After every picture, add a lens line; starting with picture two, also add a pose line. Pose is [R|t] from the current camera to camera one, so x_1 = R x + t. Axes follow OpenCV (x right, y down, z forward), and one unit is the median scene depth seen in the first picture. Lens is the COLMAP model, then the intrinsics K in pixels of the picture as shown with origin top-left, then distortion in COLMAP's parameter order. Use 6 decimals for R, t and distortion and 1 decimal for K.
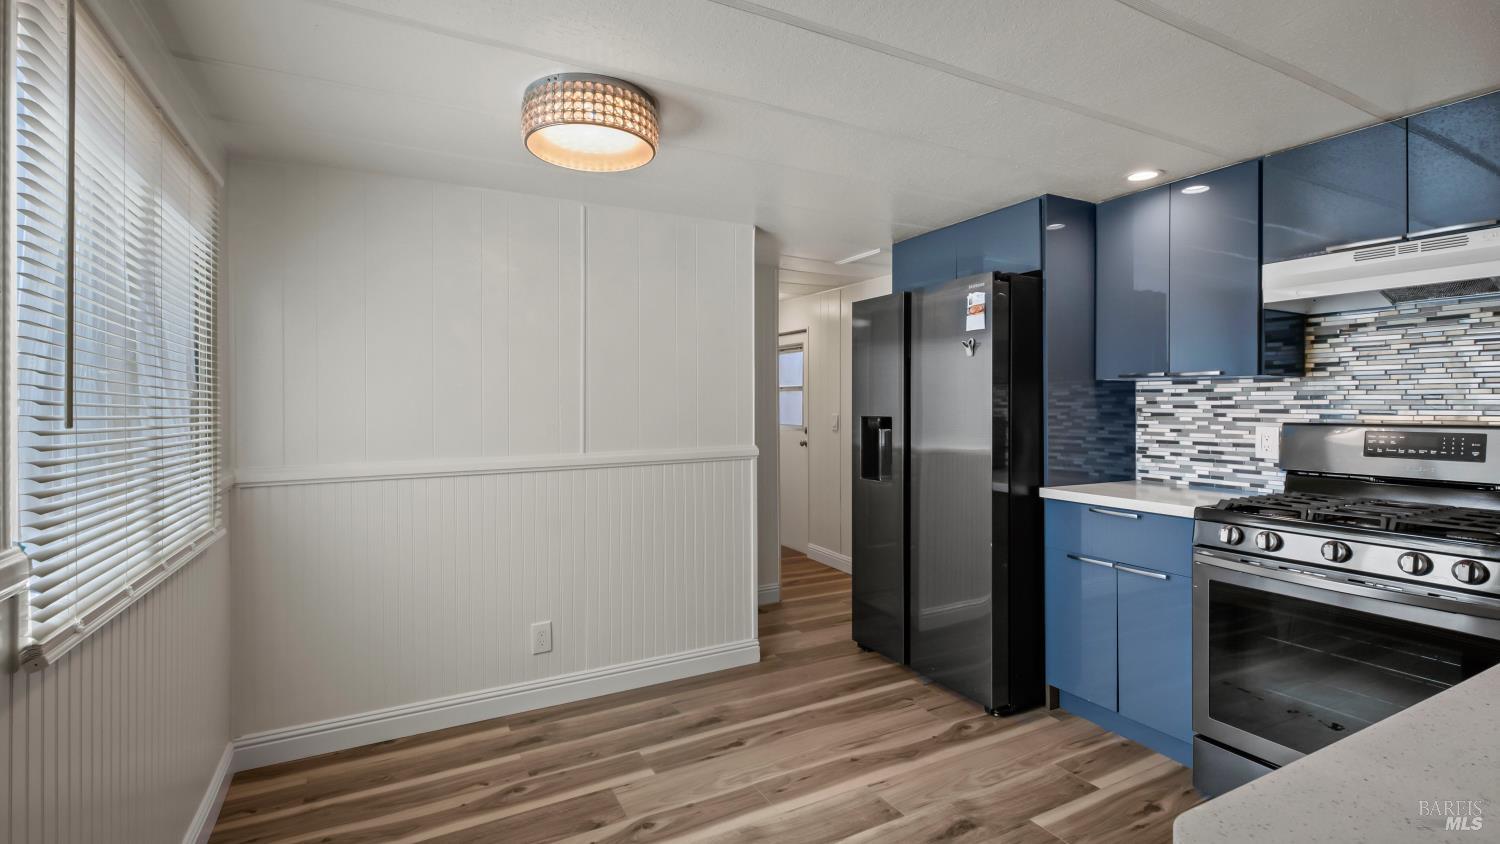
lens RADIAL K [[684.7, 0, 744.7], [0, 684.7, 401.9], [0, 0, 1]] dist [0.011527, -0.004611]
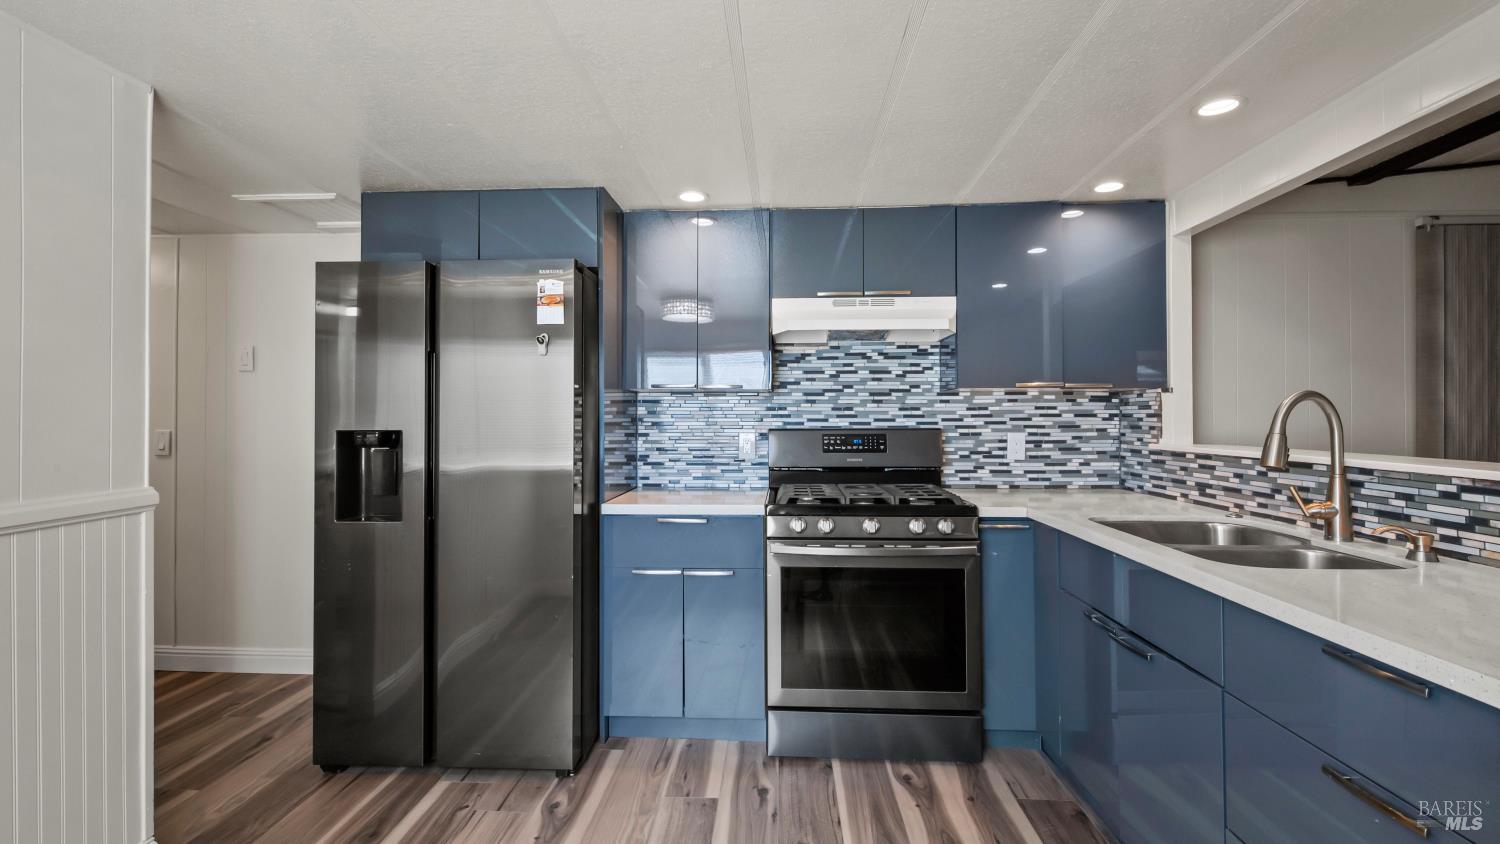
lens RADIAL K [[684.7, 0, 747.5], [0, 684.7, 410.1], [0, 0, 1]] dist [0.011527, -0.004611]
pose [[0.511536, 0.008457, 0.859220, -0.261291], [-0.003620, 0.999964, -0.007686, 0.005482], [-0.859254, 0.000821, 0.511548, 0.368053]]
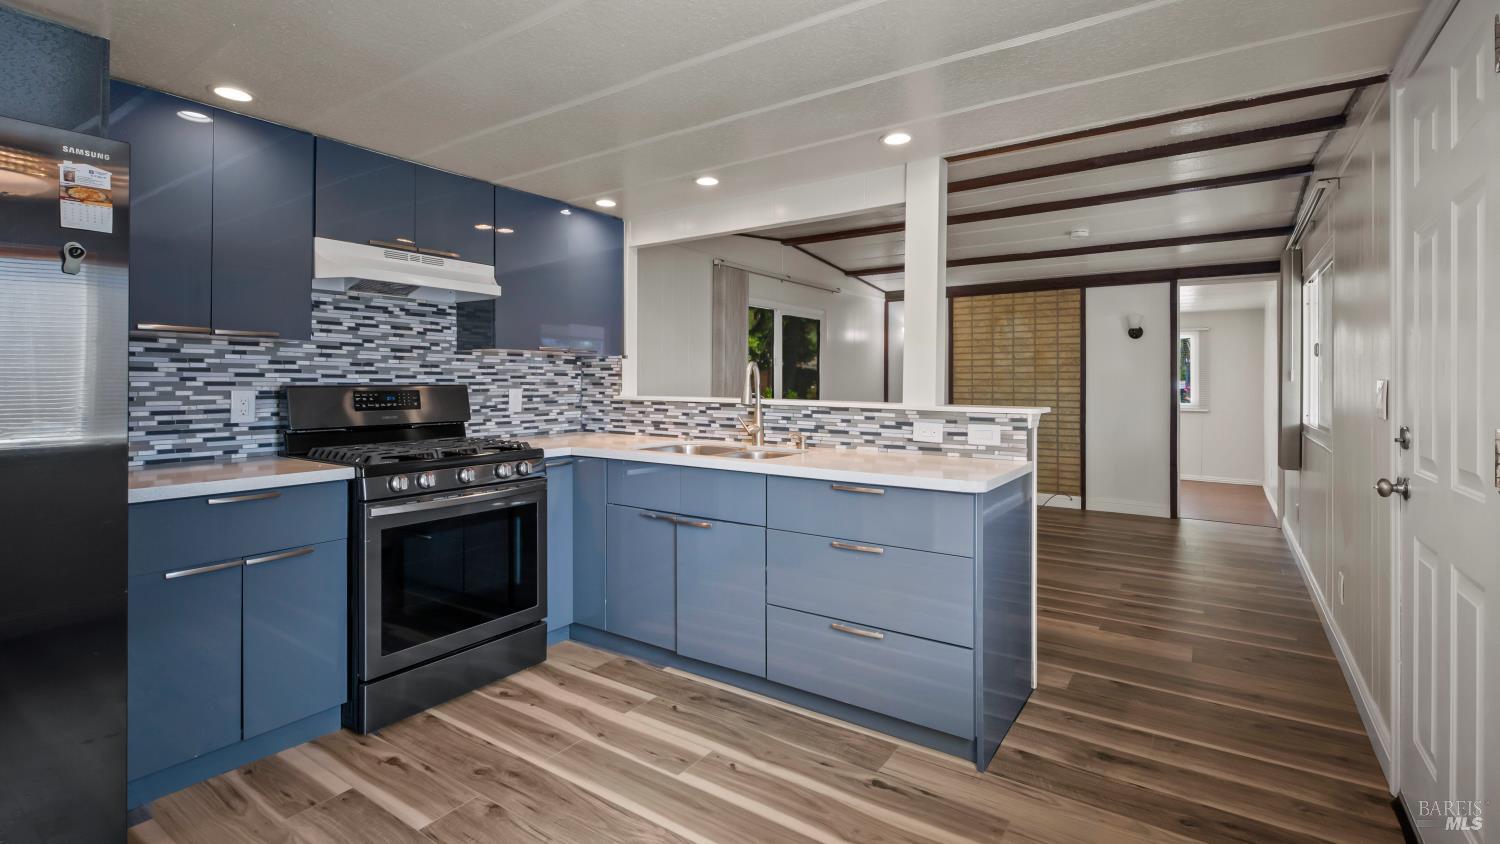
lens RADIAL K [[684.7, 0, 747.0], [0, 684.7, 378.6], [0, 0, 1]] dist [0.011527, -0.004611]
pose [[-0.469346, 0.000281, 0.883014, -0.432225], [-0.010947, 0.999921, -0.006137, 0.016299], [-0.882946, -0.012547, -0.469306, 0.789472]]
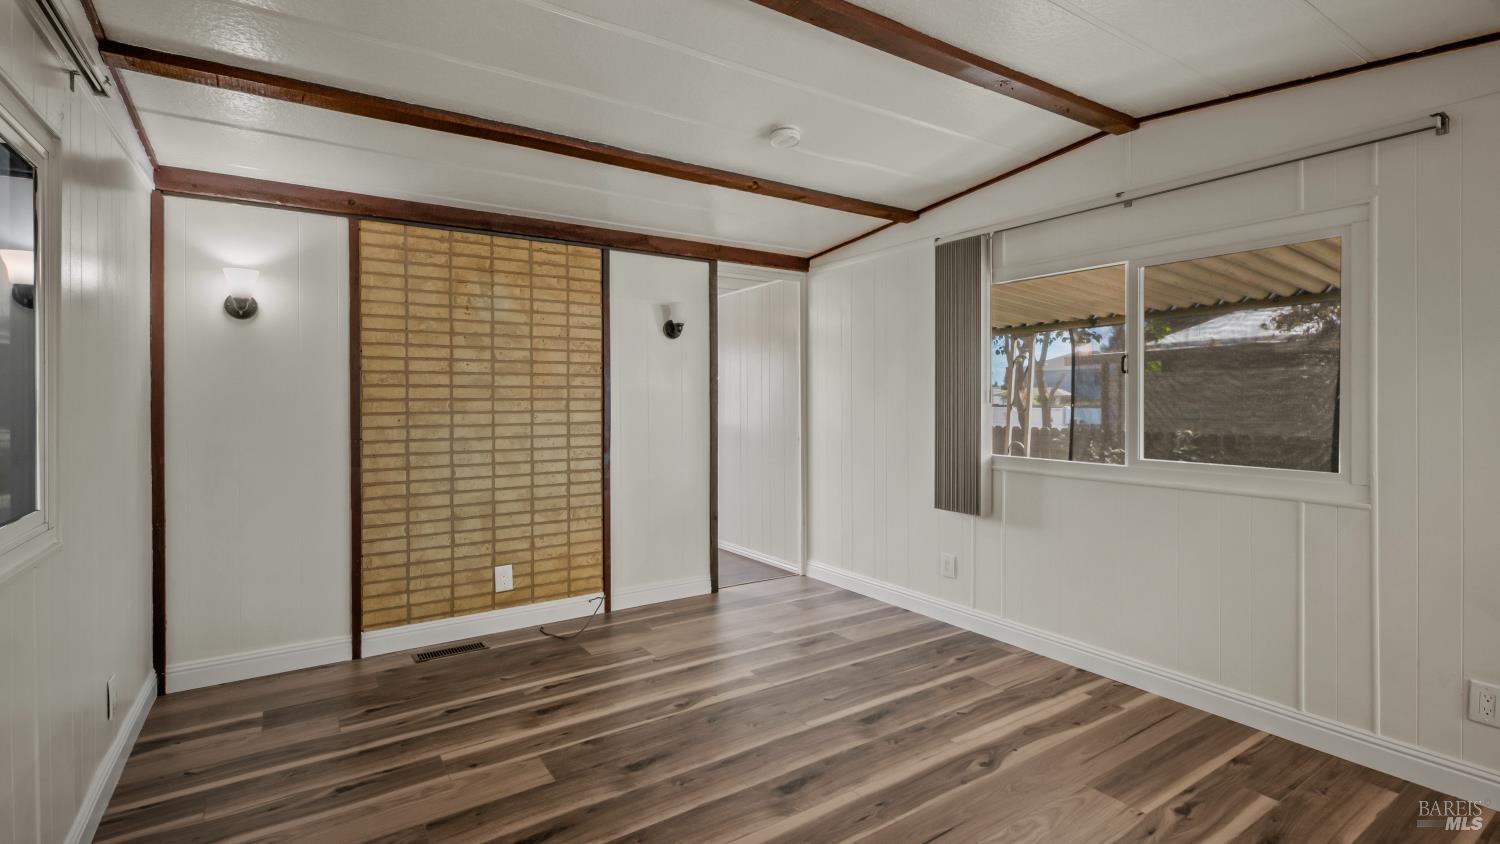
lens RADIAL K [[684.7, 0, 755.3], [0, 684.7, 403.9], [0, 0, 1]] dist [0.011527, -0.004611]
pose [[-0.994061, -0.002284, -0.108802, 0.993674], [-0.002300, 0.999997, 0.000025, -0.000081], [0.108801, 0.000275, -0.994063, 0.109348]]
